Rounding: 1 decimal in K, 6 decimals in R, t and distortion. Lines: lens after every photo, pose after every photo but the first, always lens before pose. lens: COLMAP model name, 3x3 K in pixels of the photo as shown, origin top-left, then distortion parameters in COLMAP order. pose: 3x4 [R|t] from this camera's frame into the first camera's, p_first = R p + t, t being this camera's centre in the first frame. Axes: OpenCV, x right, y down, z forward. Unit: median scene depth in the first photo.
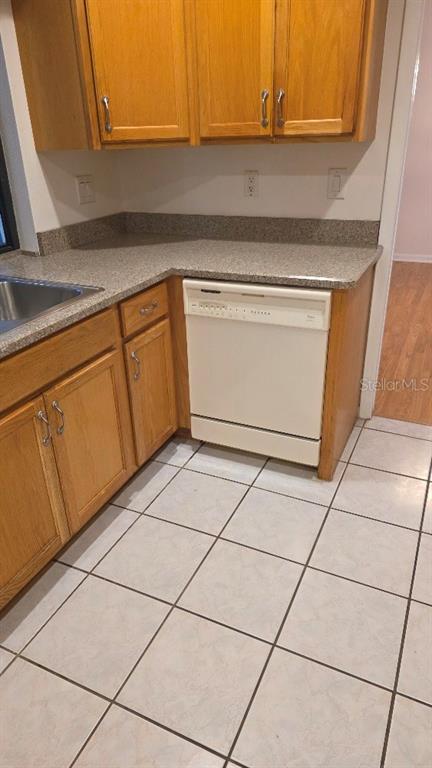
lens RADIAL K [[511.0, 0, 208.4], [0, 511.0, 389.0], [0, 0, 1]] dist [0.062749, -0.064244]
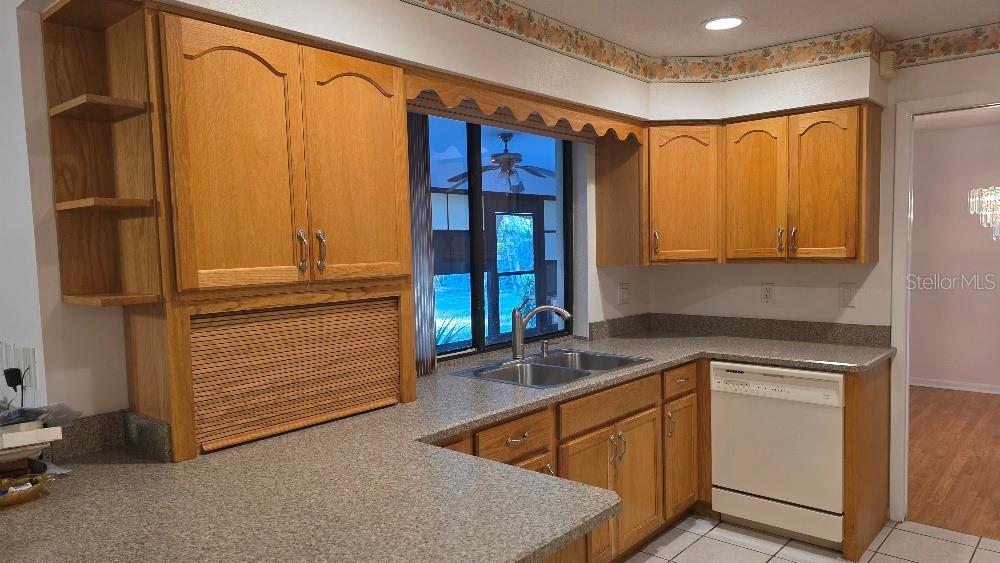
lens RADIAL K [[683.8, 0, 502.3], [0, 683.8, 295.9], [0, 0, 1]] dist [0.088840, -0.110618]
pose [[0.963827, 0.029546, -0.264885, -0.095170], [-0.126636, 0.925257, -0.357578, 0.287116], [0.234522, 0.378188, 0.895530, -0.637079]]
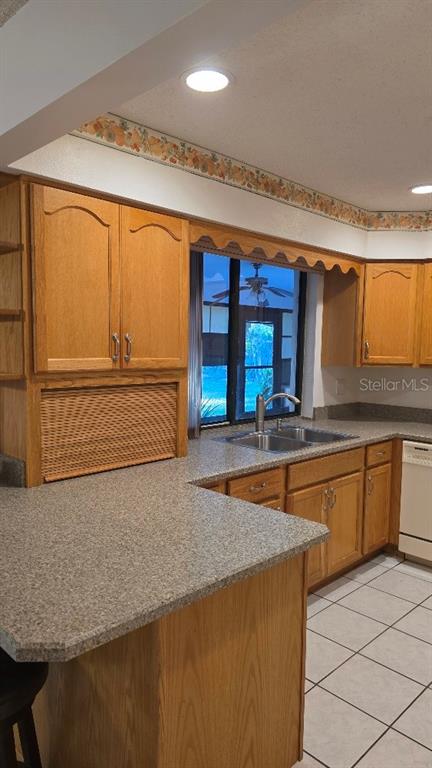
lens RADIAL K [[520.3, 0, 216.4], [0, 520.3, 389.0], [0, 0, 1]] dist [0.079356, -0.067658]
pose [[0.944165, 0.077836, -0.320147, -0.086297], [-0.190305, 0.922046, -0.337068, 0.309004], [0.268955, 0.379174, 0.885376, -0.699755]]
